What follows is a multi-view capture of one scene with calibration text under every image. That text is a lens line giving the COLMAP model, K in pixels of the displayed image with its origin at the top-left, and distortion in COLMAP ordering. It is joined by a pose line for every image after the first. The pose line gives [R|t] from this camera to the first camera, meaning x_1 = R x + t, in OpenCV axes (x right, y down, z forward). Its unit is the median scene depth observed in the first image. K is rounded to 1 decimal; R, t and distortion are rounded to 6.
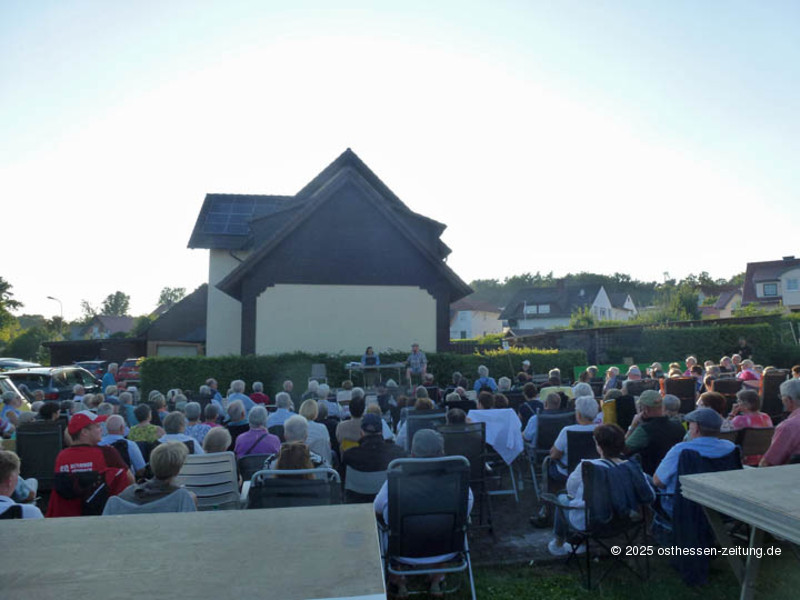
lens RADIAL K [[568.8, 0, 398.0], [0, 568.8, 294.1], [0, 0, 1]] dist [-0.051172, 0.001142]
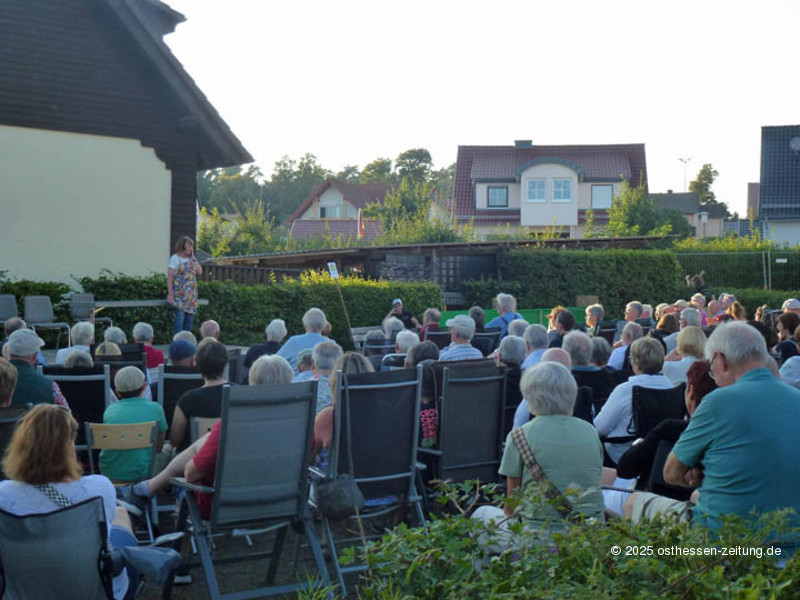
lens RADIAL K [[1238.2, 0, 403.3], [0, 1238.2, 303.4], [0, 0, 1]] dist [-0.069036, 0.000000]
pose [[0.825907, 0.013765, 0.563638, -0.288300], [-0.070176, 0.994438, 0.078544, 0.019923], [-0.559422, -0.104424, 0.822279, 0.018397]]
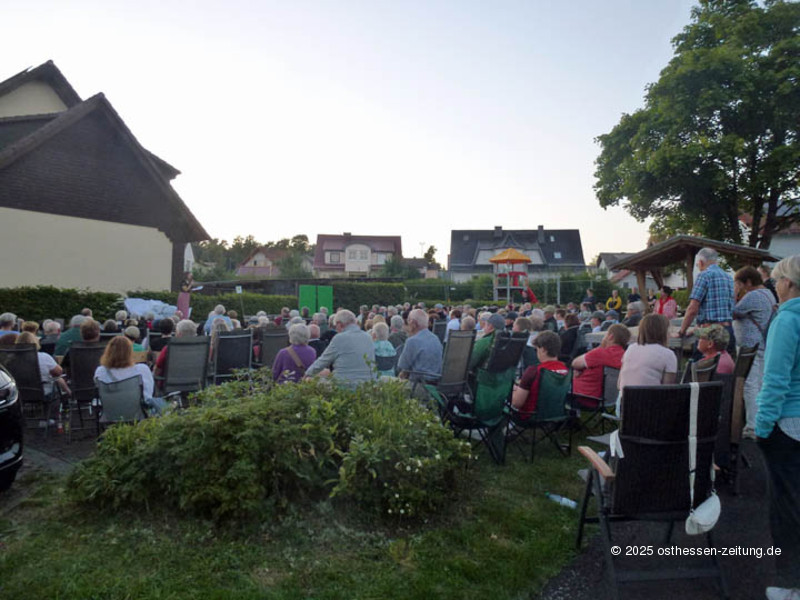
lens RADIAL K [[568.8, 0, 394.7], [0, 568.8, 299.3], [0, 0, 1]] dist [-0.051172, 0.001142]
pose [[0.715585, 0.032712, 0.697759, -0.290400], [-0.095082, 0.994167, 0.050903, 0.016764], [-0.692024, -0.102770, 0.714522, -0.023883]]
